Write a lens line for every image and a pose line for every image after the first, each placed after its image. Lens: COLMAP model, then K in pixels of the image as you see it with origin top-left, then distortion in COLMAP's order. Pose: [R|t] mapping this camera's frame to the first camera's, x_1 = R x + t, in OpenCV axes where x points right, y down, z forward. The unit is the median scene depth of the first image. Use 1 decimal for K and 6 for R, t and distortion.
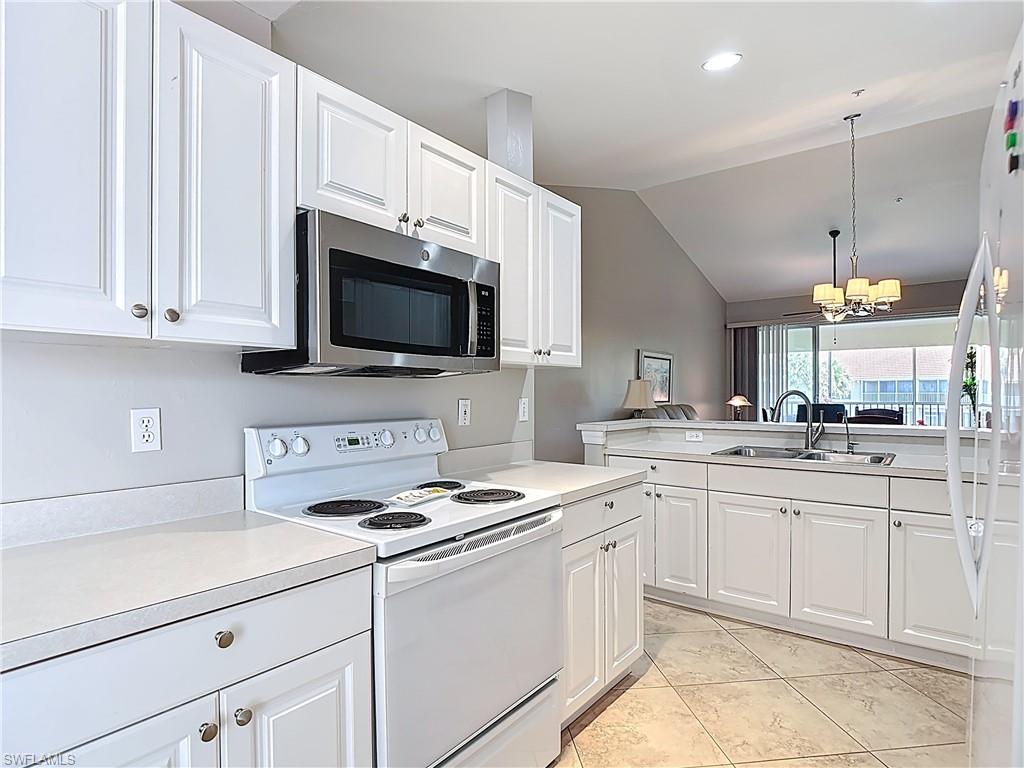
lens RADIAL K [[543.9, 0, 509.5], [0, 543.9, 399.9], [0, 0, 1]] dist [0.019045, -0.038484]
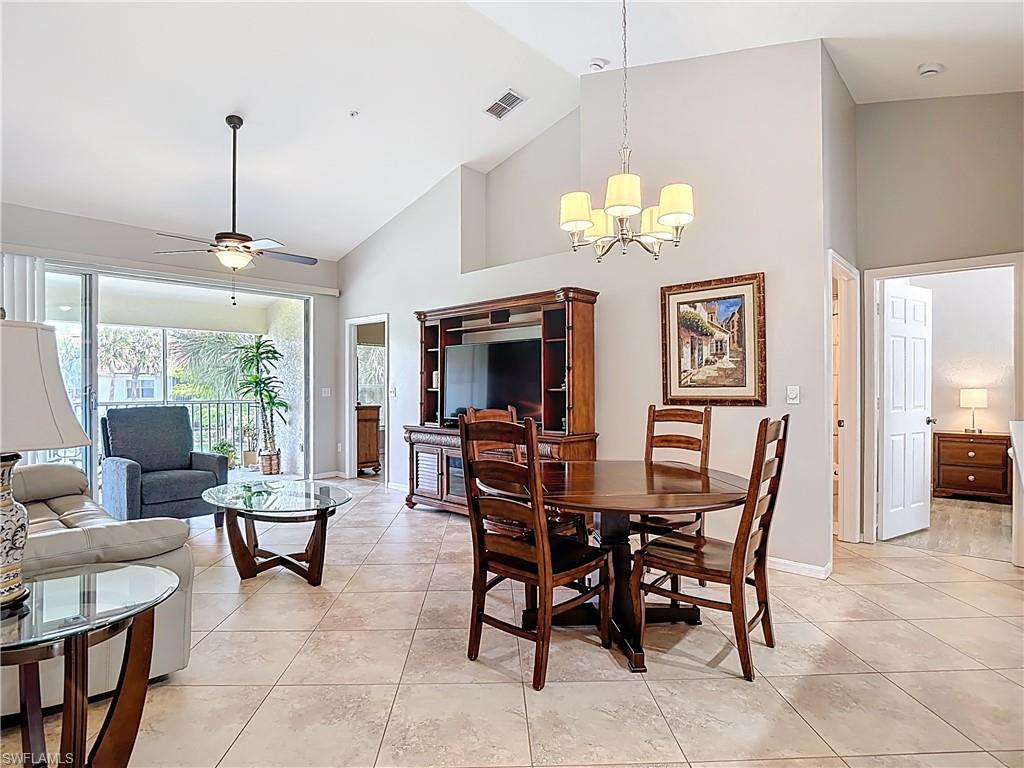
lens RADIAL K [[539.9, 0, 509.4], [0, 539.9, 391.2], [0, 0, 1]] dist [0.034503, -0.062236]
pose [[0.069205, -0.001112, 0.997602, 0.021692], [0.016015, 0.999872, 0.000003, -0.003331], [-0.997474, 0.015976, 0.069214, 0.604876]]
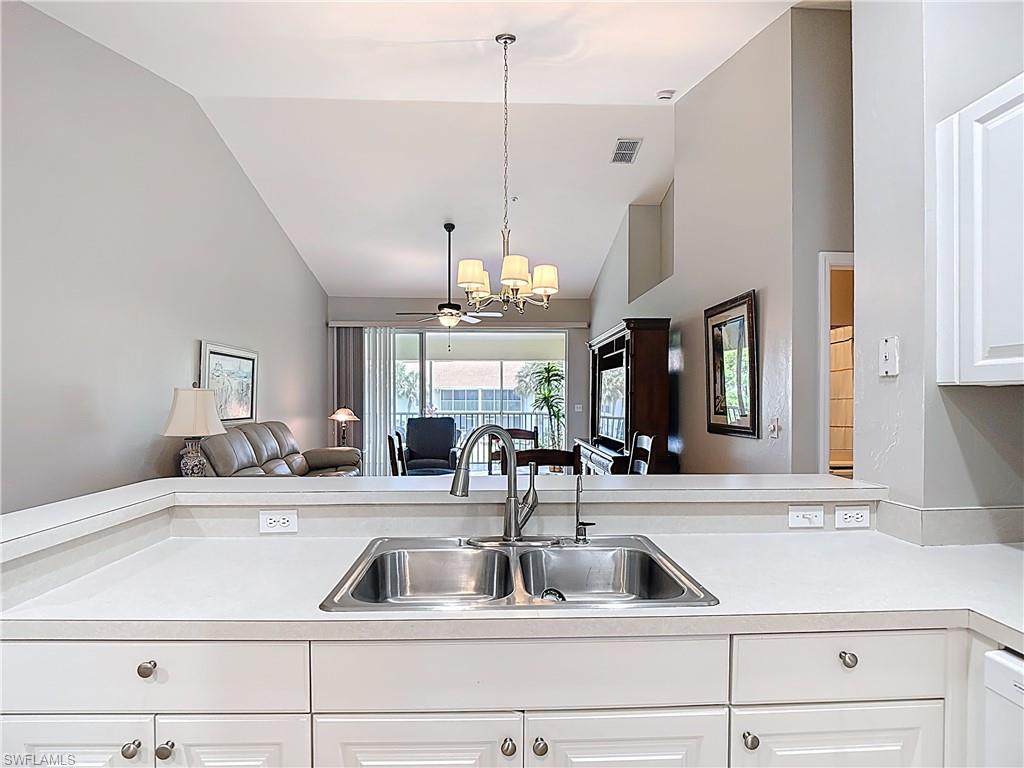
lens RADIAL K [[543.9, 0, 509.5], [0, 543.9, 399.9], [0, 0, 1]] dist [0.019045, -0.038484]
pose [[0.759393, 0.004327, 0.650618, 0.084835], [0.002908, 0.999945, -0.010044, -0.012901], [-0.650626, 0.009519, 0.759339, 0.237591]]
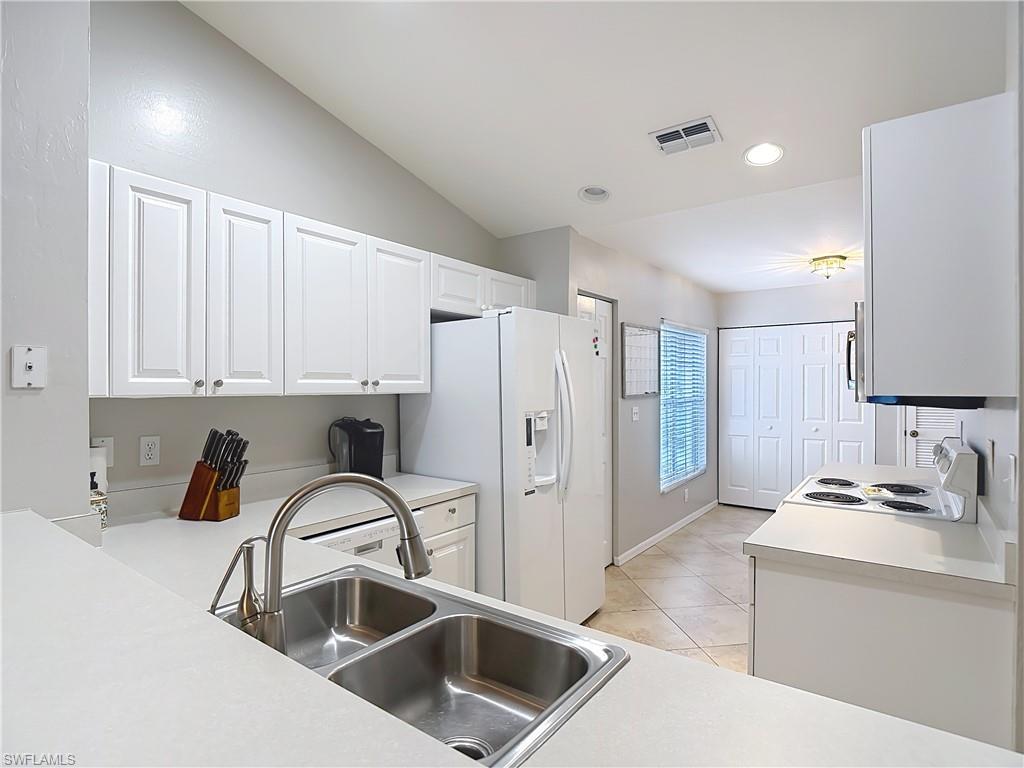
lens RADIAL K [[534.2, 0, 510.0], [0, 534.2, 390.1], [0, 0, 1]] dist [0.004027, -0.025890]
pose [[-0.999704, 0.008668, -0.022742, 0.165725], [0.008159, 0.999716, 0.022391, -0.025908], [0.022930, 0.022199, -0.999491, 0.494106]]
